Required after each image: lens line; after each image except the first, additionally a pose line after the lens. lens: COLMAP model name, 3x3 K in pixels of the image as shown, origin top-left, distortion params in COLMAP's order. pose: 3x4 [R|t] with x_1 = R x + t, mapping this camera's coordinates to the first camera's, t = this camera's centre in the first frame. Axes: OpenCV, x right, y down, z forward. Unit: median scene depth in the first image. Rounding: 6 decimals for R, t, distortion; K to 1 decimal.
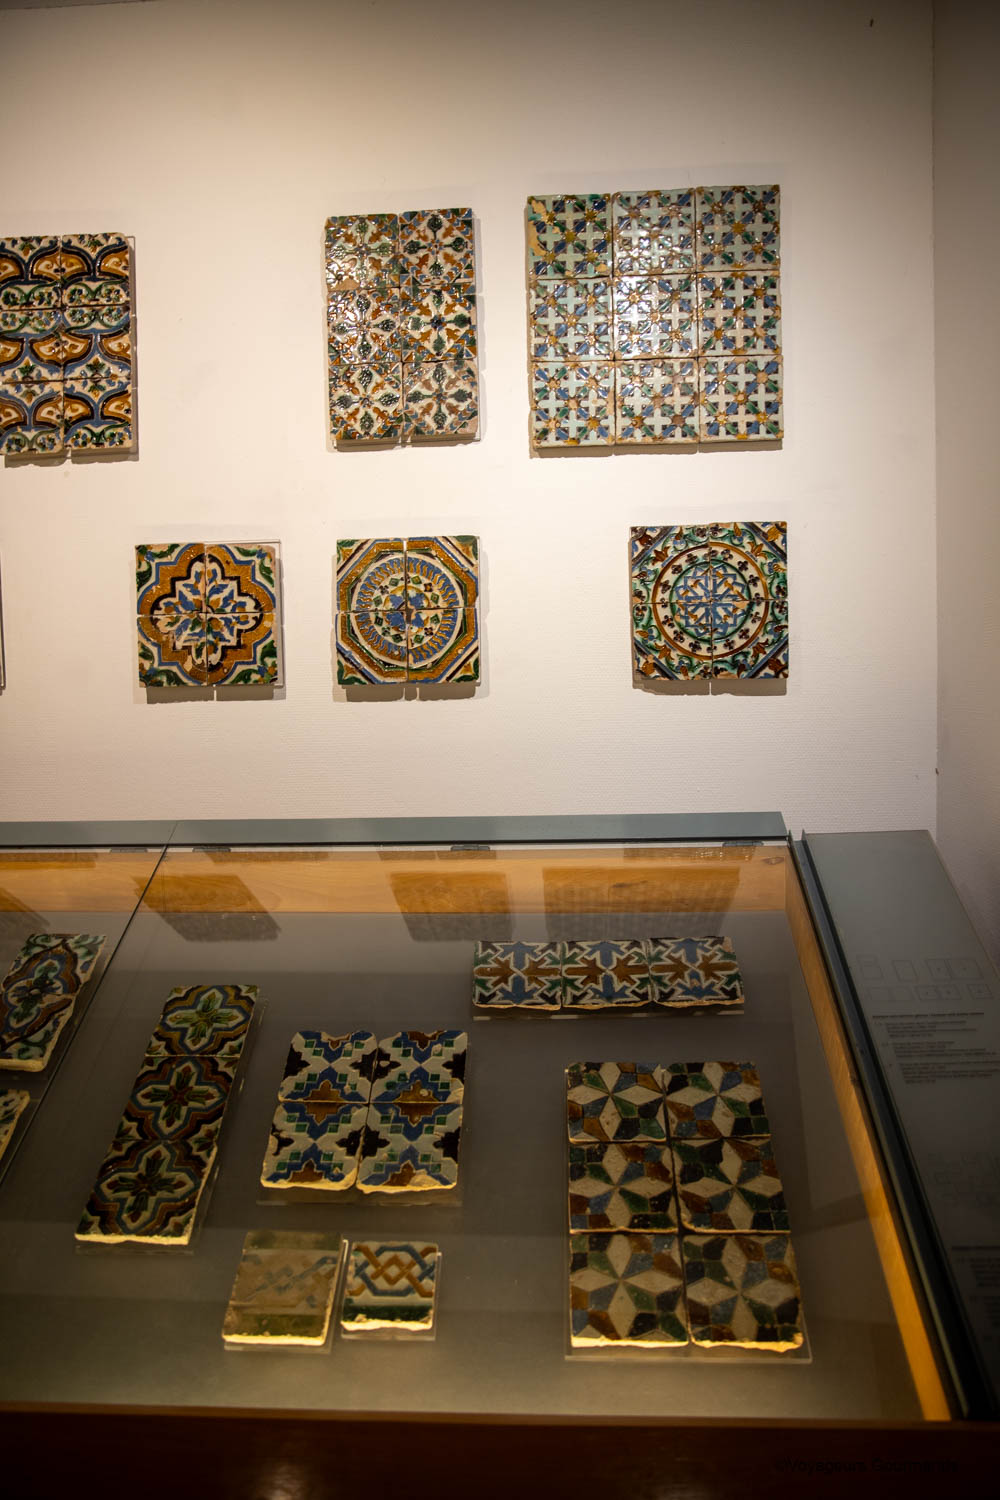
lens RADIAL K [[1032.3, 0, 500.0], [0, 1032.3, 750.0], [0, 0, 1]] dist [-0.100215, 0.078601]
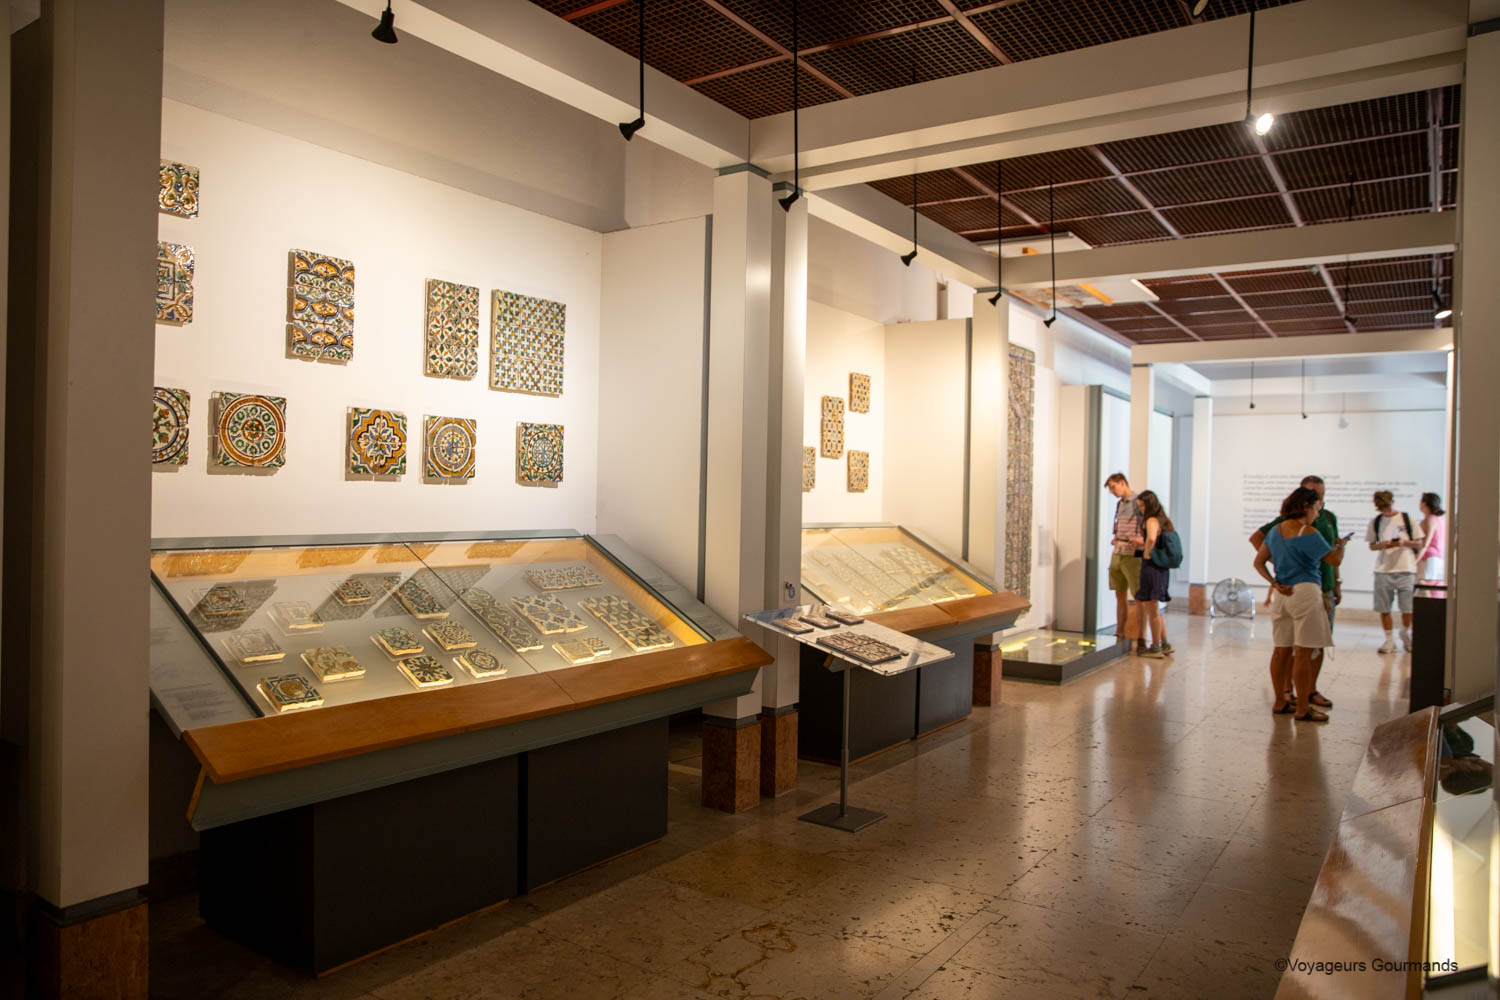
lens RADIAL K [[1032.3, 0, 750.0], [0, 1032.3, 500.0], [0, 0, 1]] dist [-0.100215, 0.078601]
pose [[0.511187, 0.028542, 0.858996, -1.813597], [0.020101, 0.998778, -0.045149, 0.111361], [-0.859234, 0.040347, 0.509988, -0.829694]]
